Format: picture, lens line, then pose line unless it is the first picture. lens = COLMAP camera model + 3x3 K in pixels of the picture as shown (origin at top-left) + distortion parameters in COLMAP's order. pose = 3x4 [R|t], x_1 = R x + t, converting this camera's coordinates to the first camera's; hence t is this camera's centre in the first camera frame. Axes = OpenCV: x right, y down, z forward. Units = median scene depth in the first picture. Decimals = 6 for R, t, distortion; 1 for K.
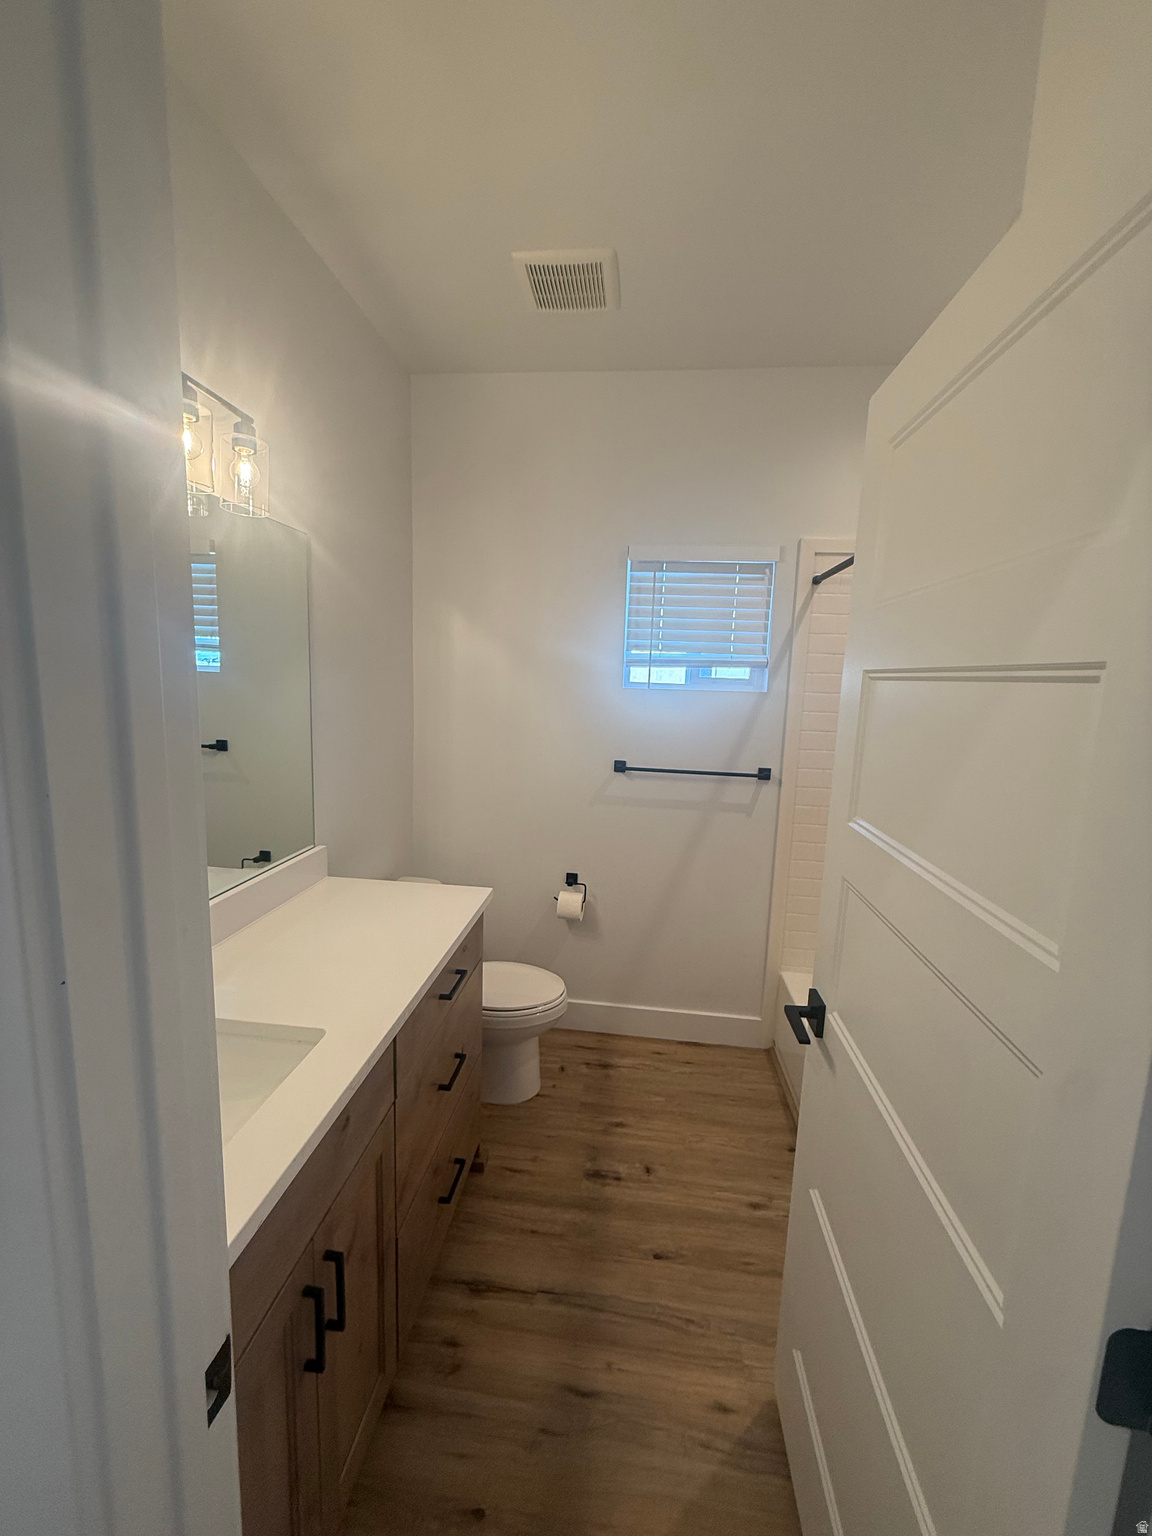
lens RADIAL K [[612.6, 0, 574.7], [0, 612.6, 767.1], [0, 0, 1]] dist [0.002187, -0.000549]
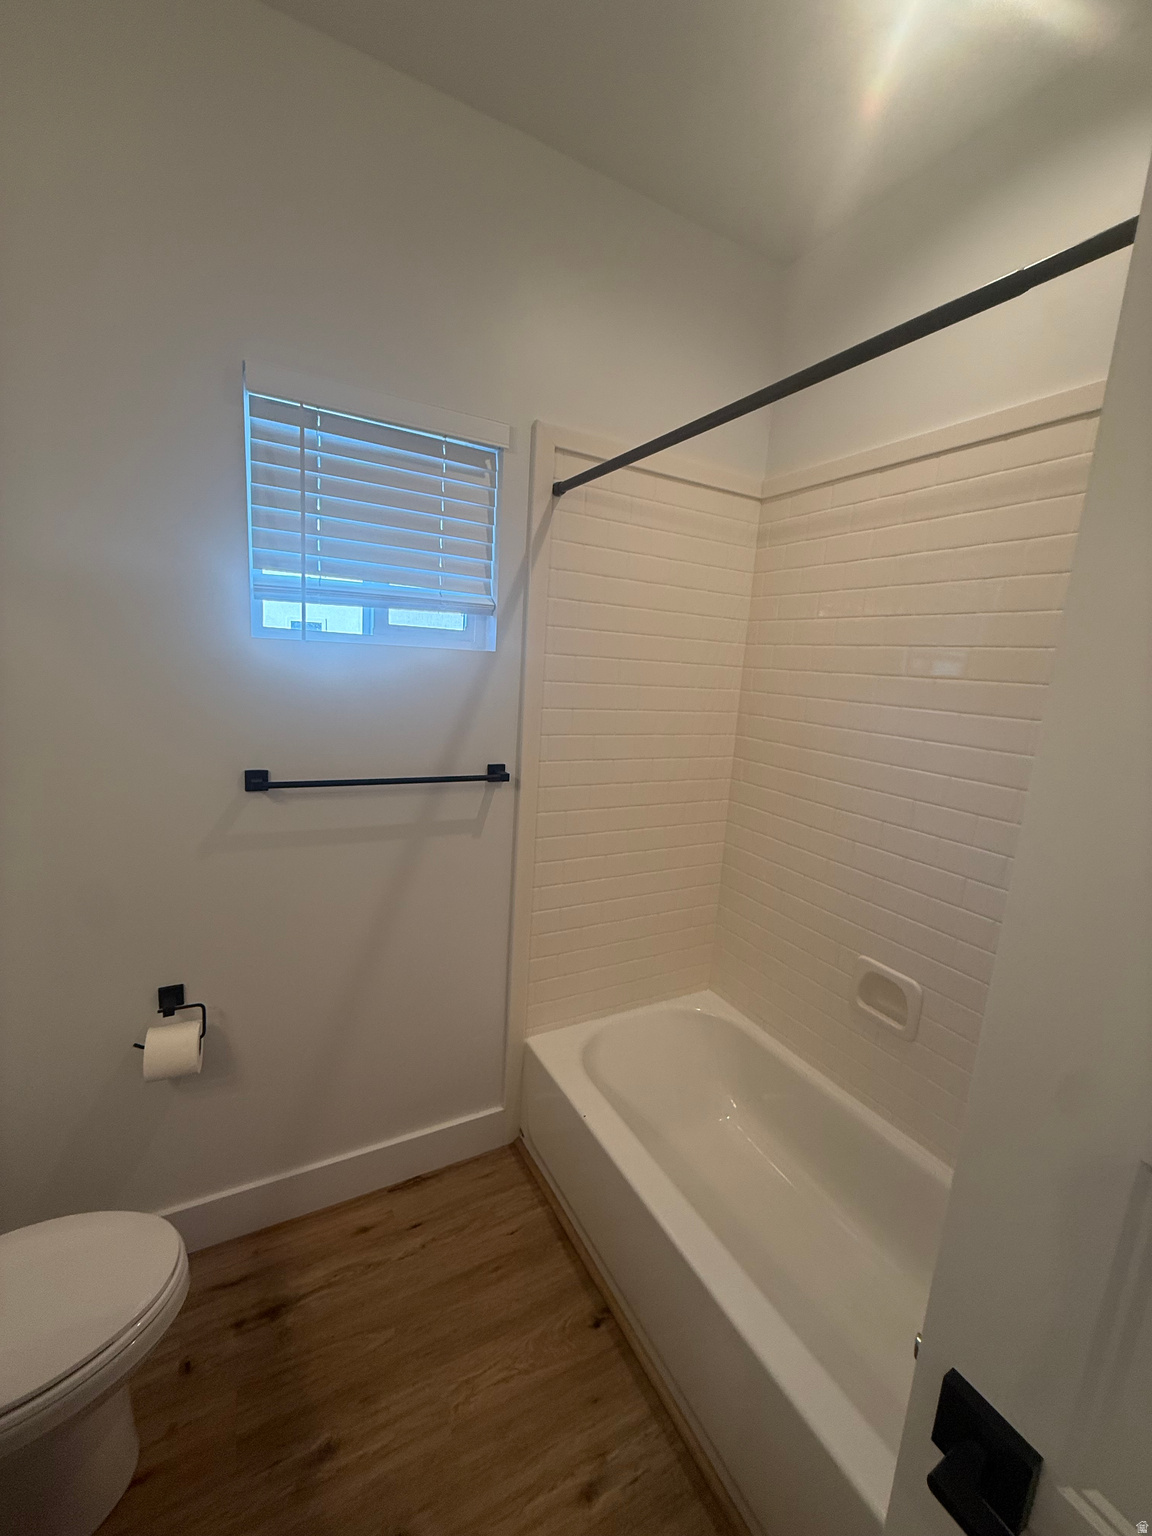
lens RADIAL K [[612.6, 0, 574.8], [0, 612.6, 762.0], [0, 0, 1]] dist [0.002187, -0.000549]
pose [[0.815952, -0.080798, 0.572446, -0.007811], [0.045665, 0.996099, 0.075504, -0.048334], [-0.576313, -0.035467, 0.816459, 0.395352]]
